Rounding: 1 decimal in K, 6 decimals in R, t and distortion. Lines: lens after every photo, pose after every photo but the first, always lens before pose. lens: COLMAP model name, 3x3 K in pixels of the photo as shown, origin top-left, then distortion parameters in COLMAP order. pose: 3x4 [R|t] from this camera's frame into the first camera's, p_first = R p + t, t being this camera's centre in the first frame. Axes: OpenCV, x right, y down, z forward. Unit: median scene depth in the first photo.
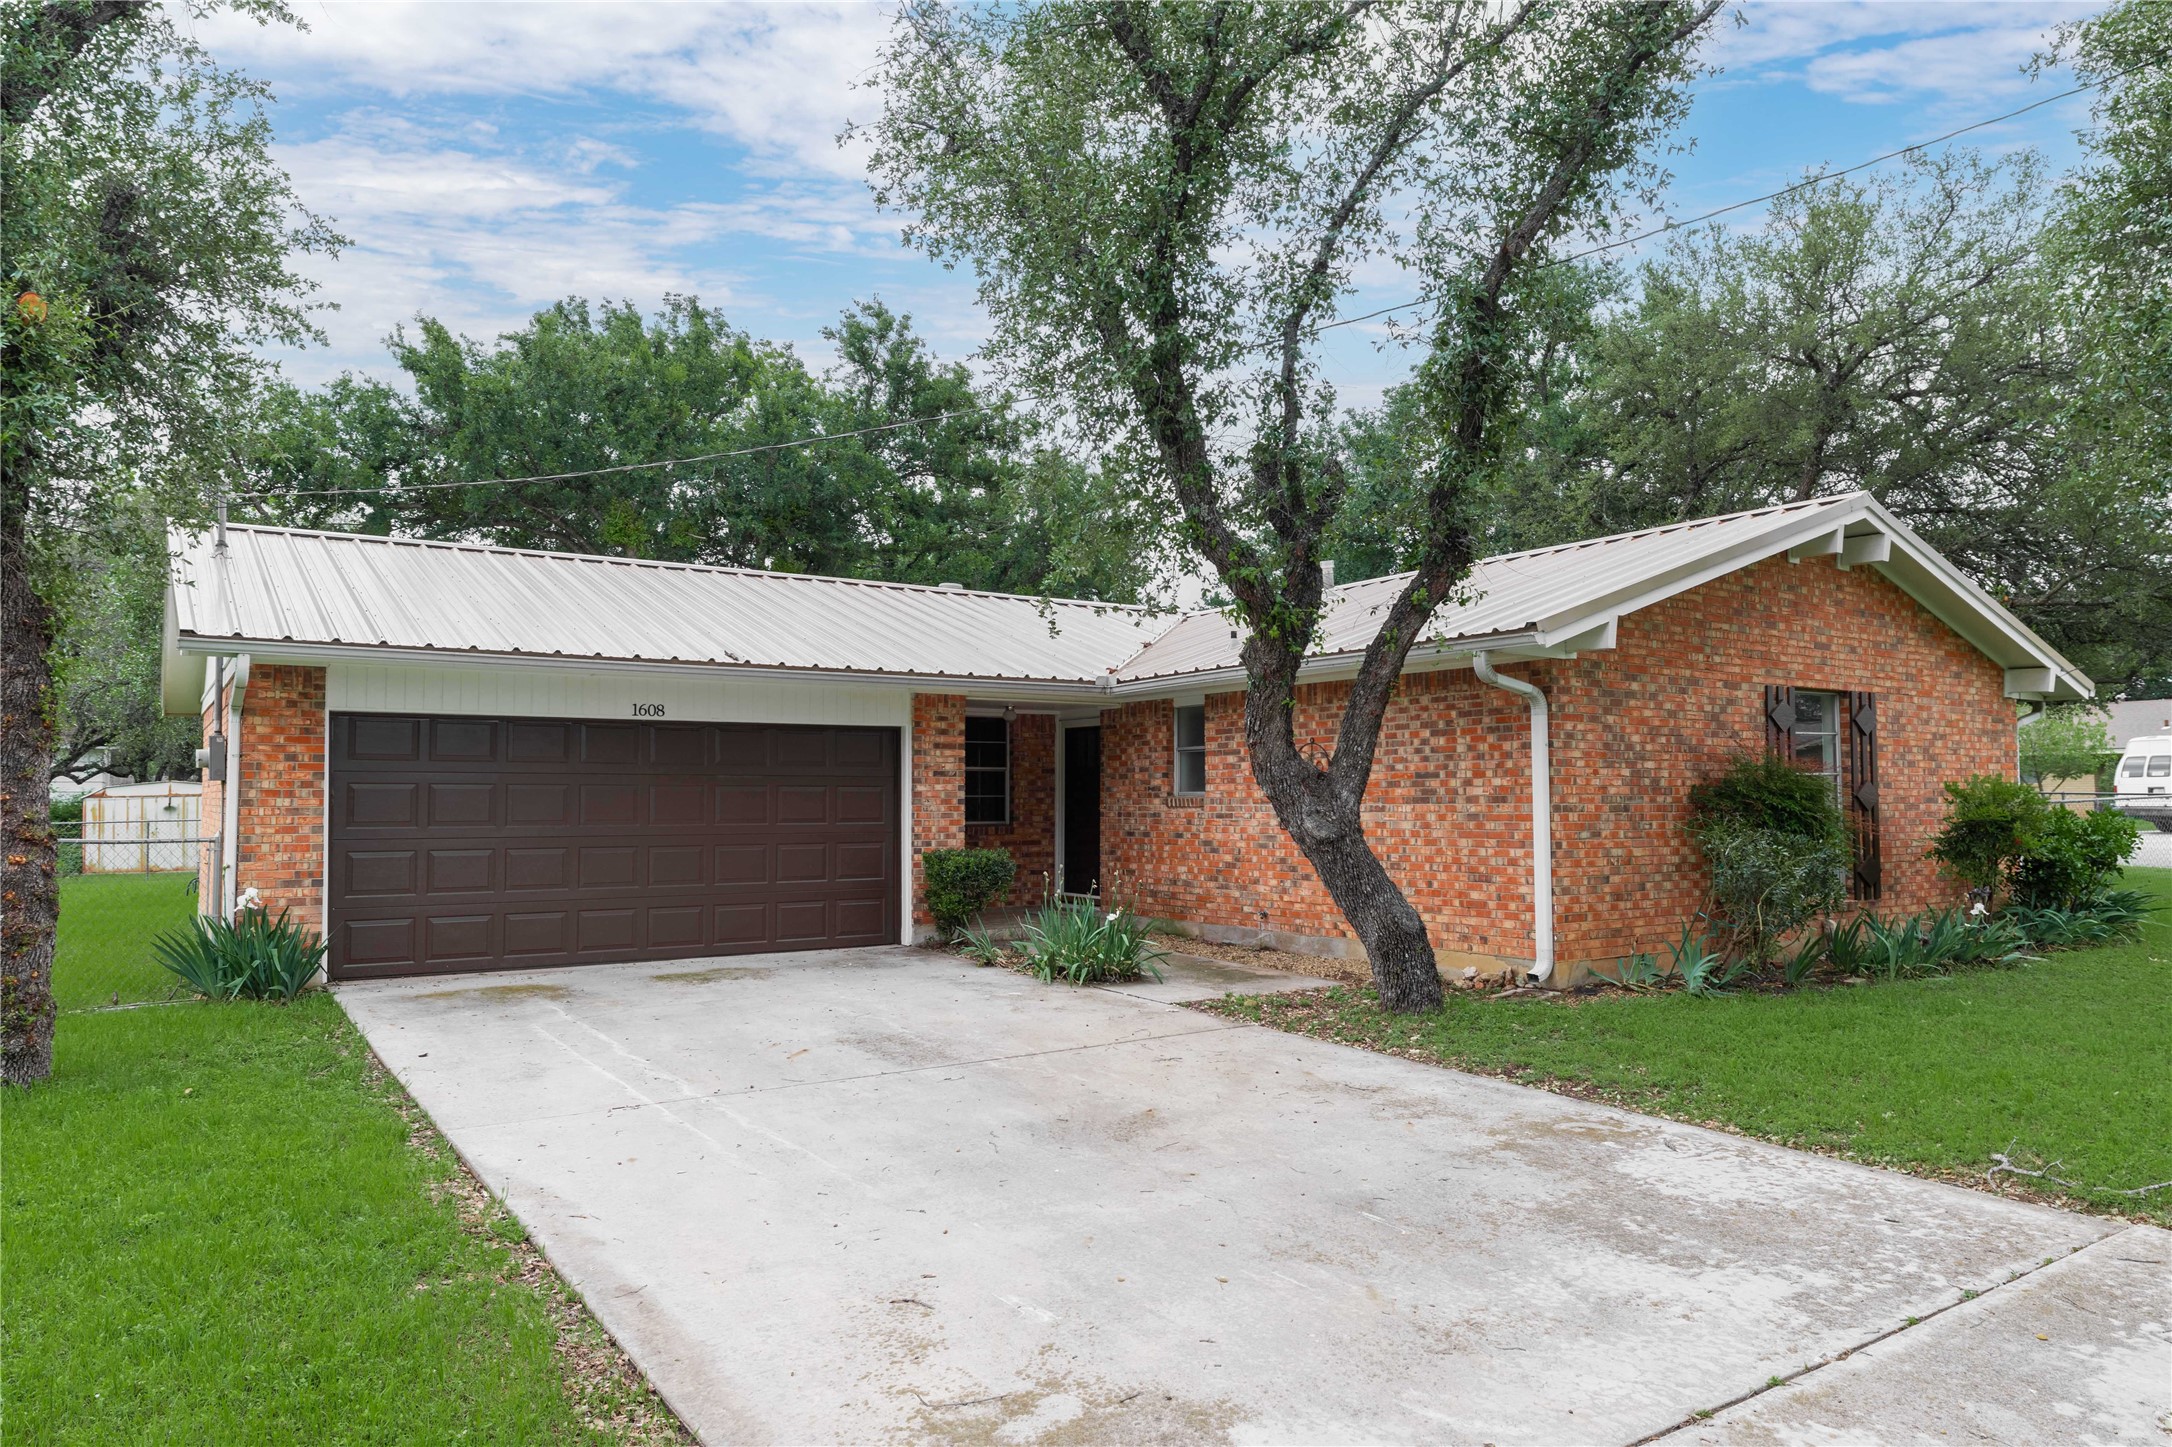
lens RADIAL K [[1405.2, 0, 1086.0], [0, 1405.2, 723.5], [0, 0, 1]] dist [-0.000294, -0.002286]
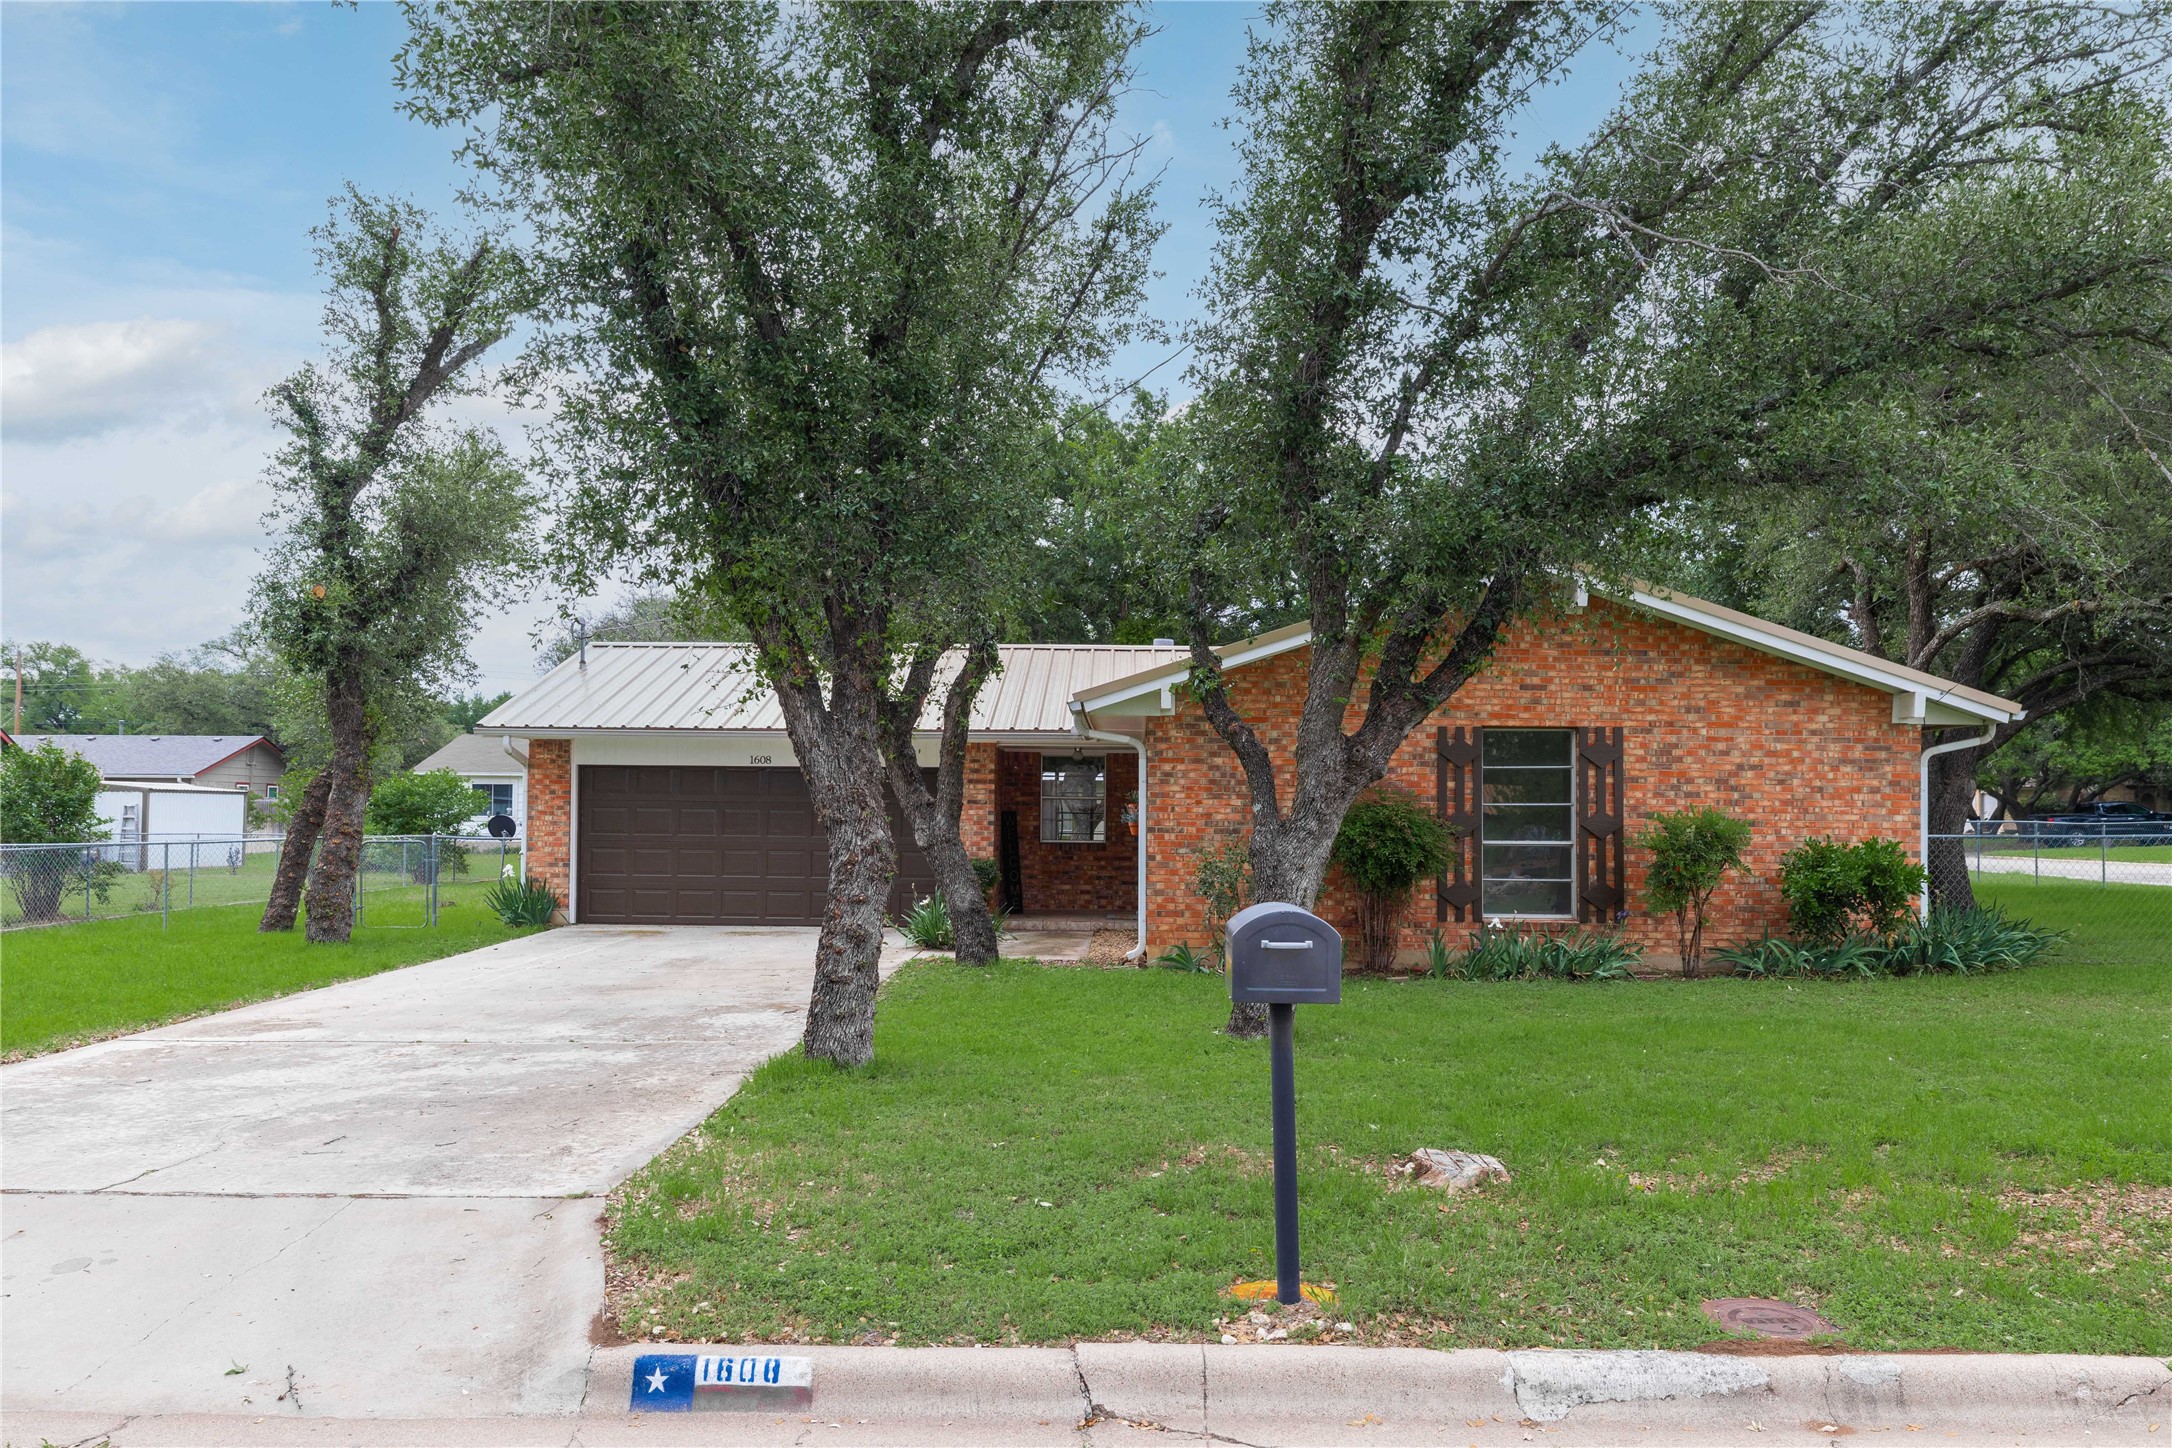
lens RADIAL K [[1675.6, 0, 1093.8], [0, 1675.6, 752.1], [0, 0, 1]] dist [0.013552, 0.003989]
pose [[0.816277, -0.015017, -0.577465, 0.968359], [0.019352, 0.999812, 0.001355, -0.012653], [0.577336, -0.012281, 0.816414, -0.252900]]
